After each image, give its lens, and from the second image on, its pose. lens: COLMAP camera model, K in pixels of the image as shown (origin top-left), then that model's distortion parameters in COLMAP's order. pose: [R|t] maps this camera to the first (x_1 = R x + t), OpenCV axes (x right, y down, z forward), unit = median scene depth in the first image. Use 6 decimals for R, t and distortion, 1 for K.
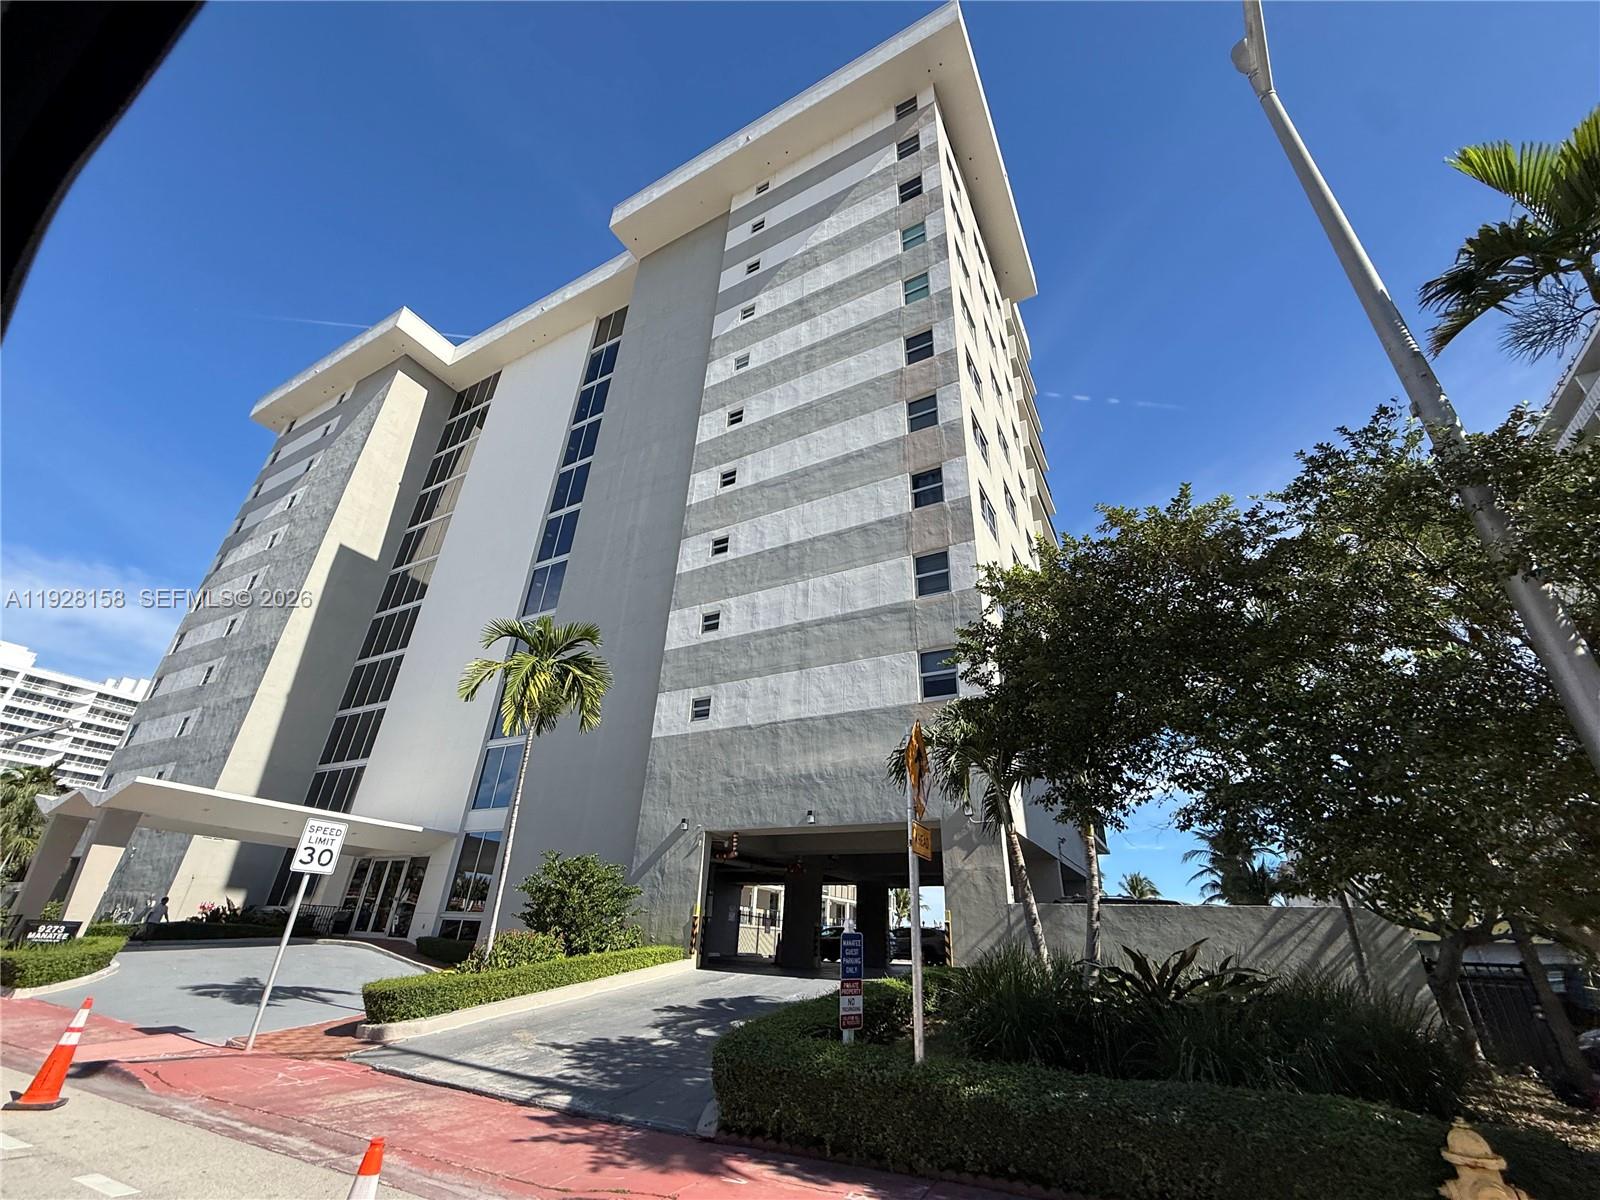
lens RADIAL K [[668.2, 0, 800.0], [0, 668.2, 600.0], [0, 0, 1]] dist [0.001703, -0.000019]
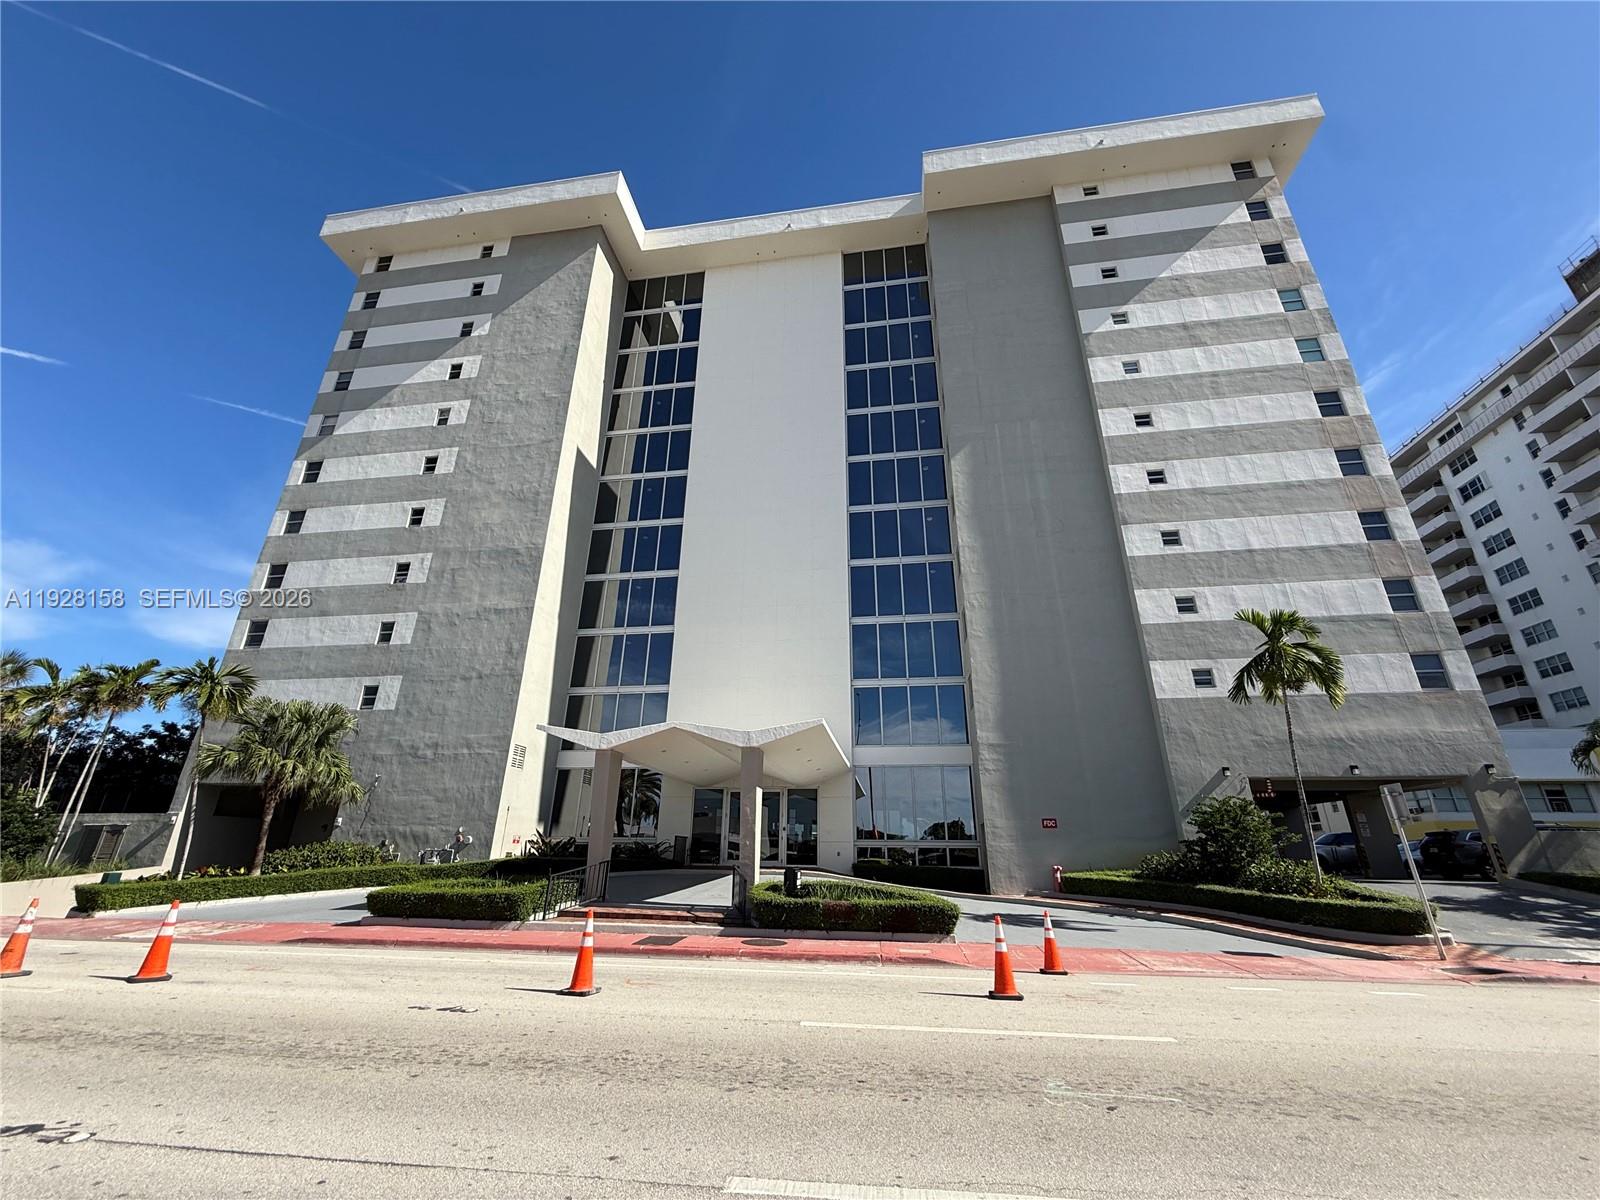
lens RADIAL K [[637.1, 0, 800.0], [0, 637.1, 600.0], [0, 0, 1]] dist [0.002065, -0.000145]
pose [[0.936332, 0.098687, 0.336961, -1.223951], [-0.134131, 0.987437, 0.083525, 0.022862], [-0.324485, -0.123404, 0.937807, 0.159923]]
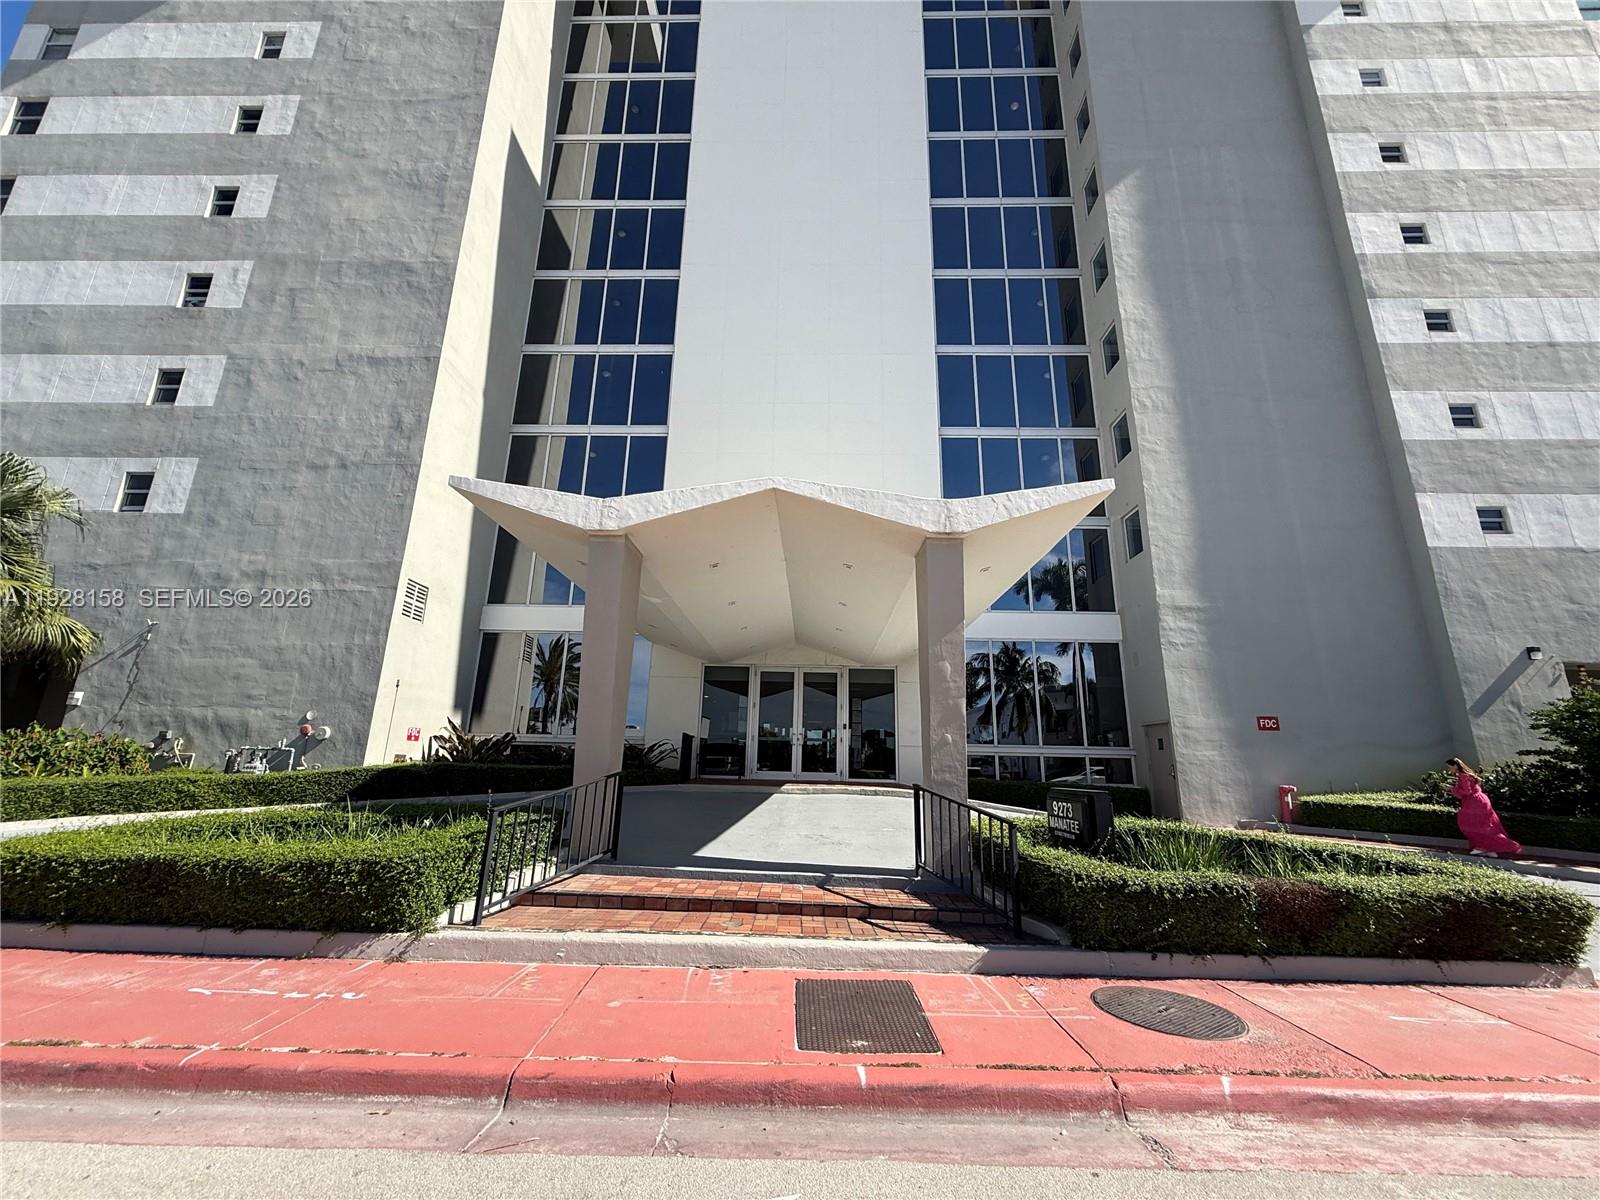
lens RADIAL K [[637.1, 0, 800.0], [0, 637.1, 600.0], [0, 0, 1]] dist [0.002065, -0.000145]
pose [[0.884515, 0.094407, 0.456860, -1.231934], [-0.199470, 0.961810, 0.187437, 0.275234], [-0.421718, -0.256921, 0.869566, 0.638424]]
